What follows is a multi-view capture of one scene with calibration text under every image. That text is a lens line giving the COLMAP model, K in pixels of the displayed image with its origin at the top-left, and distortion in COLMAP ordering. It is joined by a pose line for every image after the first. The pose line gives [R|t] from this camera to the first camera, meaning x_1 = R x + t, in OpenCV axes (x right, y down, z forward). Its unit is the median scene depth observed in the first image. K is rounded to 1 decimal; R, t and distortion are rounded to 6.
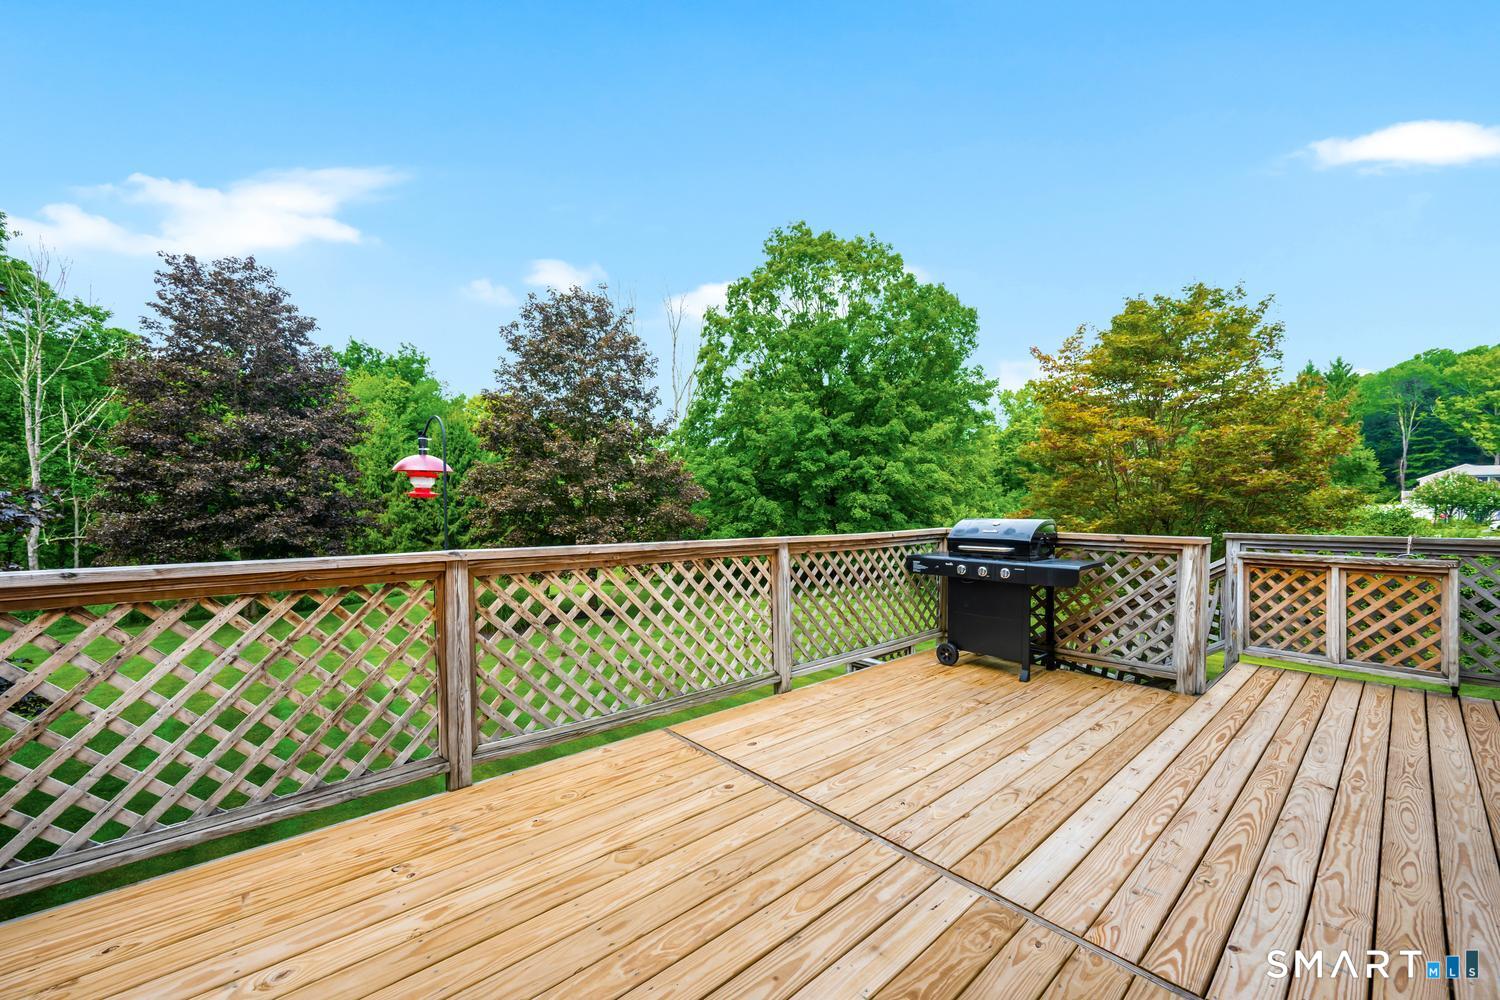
lens RADIAL K [[592.8, 0, 749.1], [0, 592.8, 509.3], [0, 0, 1]] dist [0.001176, -0.000114]
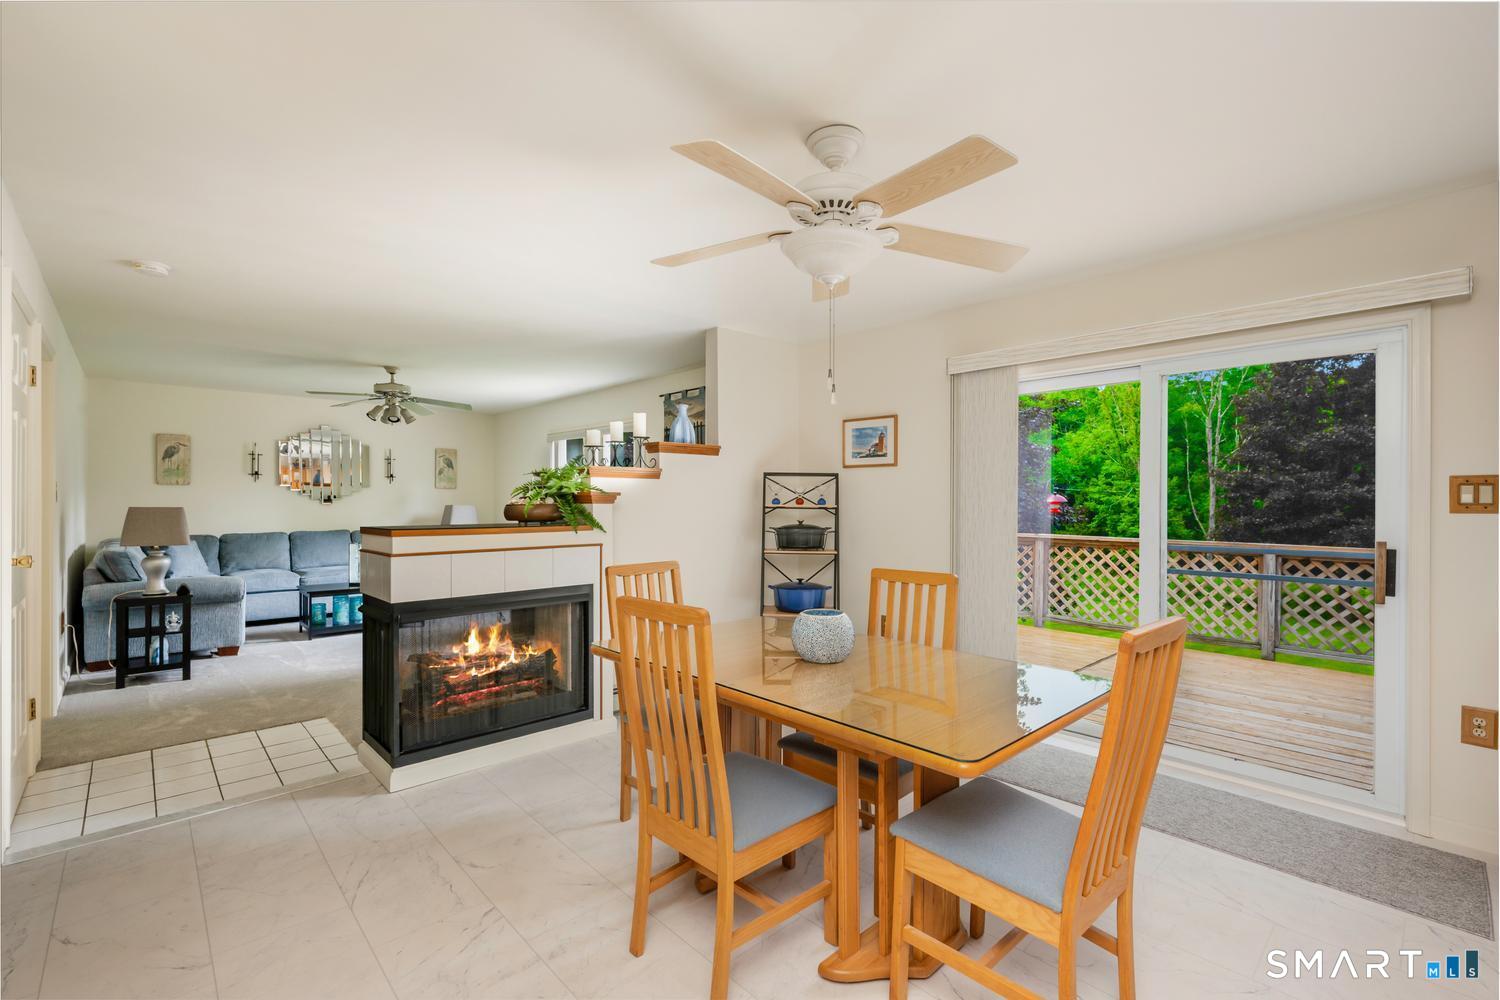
lens RADIAL K [[669.6, 0, 750.0], [0, 669.6, 500.0], [0, 0, 1]] dist [-0.000256, 0.000303]
pose [[0.007868, -0.005557, -0.999954, 0.368430], [-0.014689, 0.999876, -0.005672, -0.006969], [0.999861, 0.014733, 0.007785, -0.050578]]
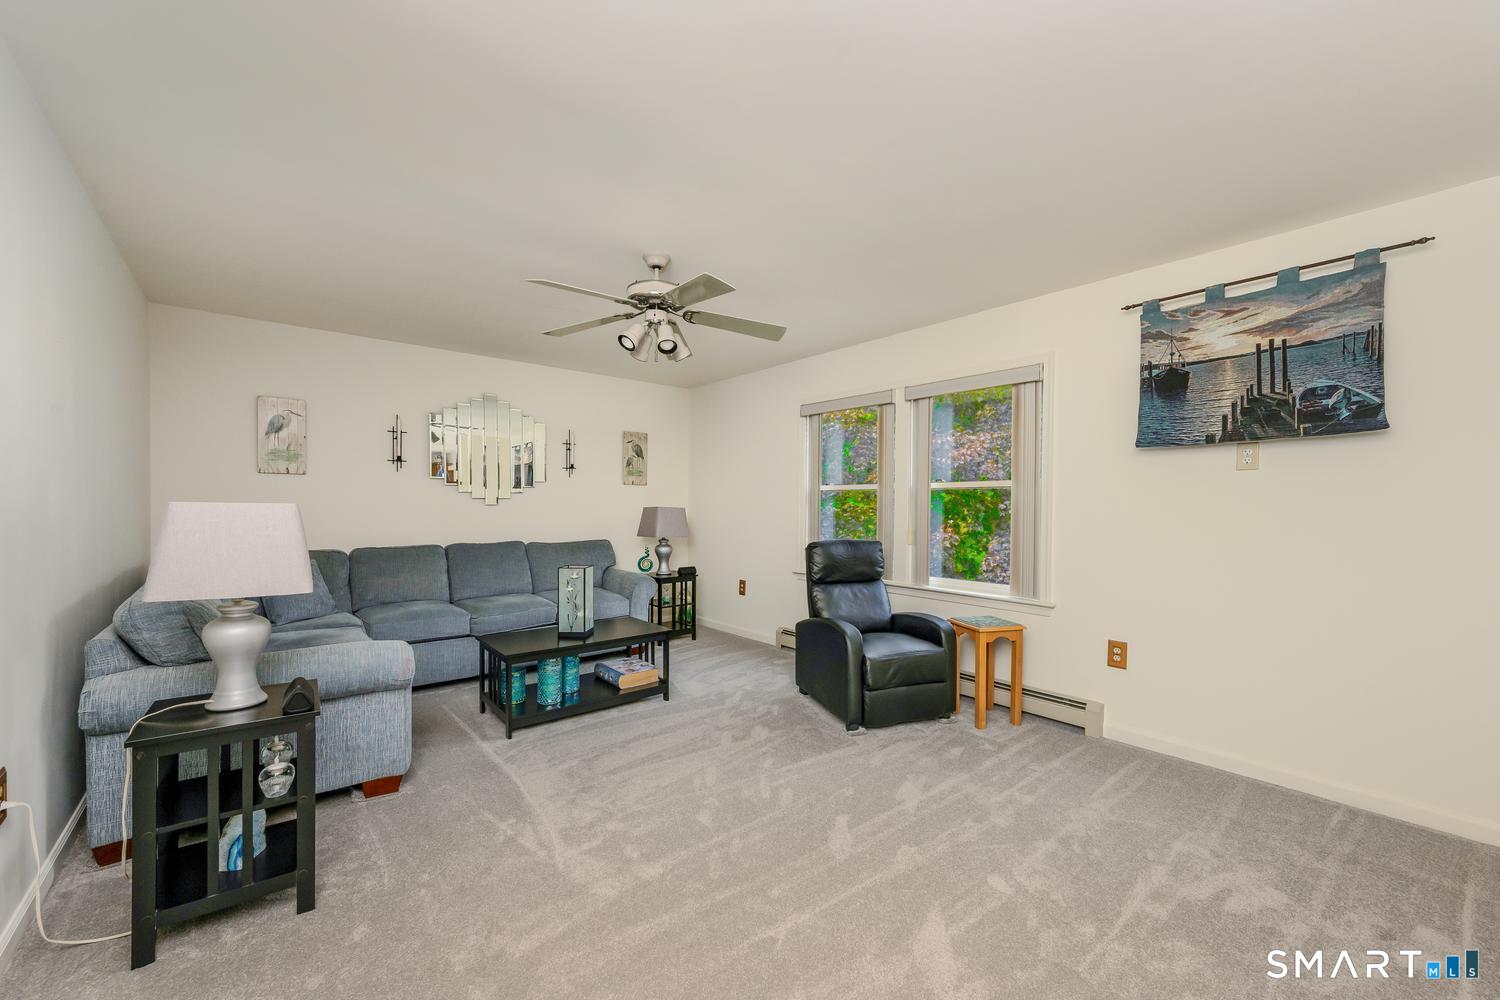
lens RADIAL K [[592.8, 0, 749.1], [0, 592.8, 509.3], [0, 0, 1]] dist [0.001176, -0.000114]
pose [[-0.041857, 0.000867, -0.999123, 0.188393], [-0.016861, 0.999857, 0.001574, -0.002945], [0.998981, 0.016913, -0.041837, -0.200834]]
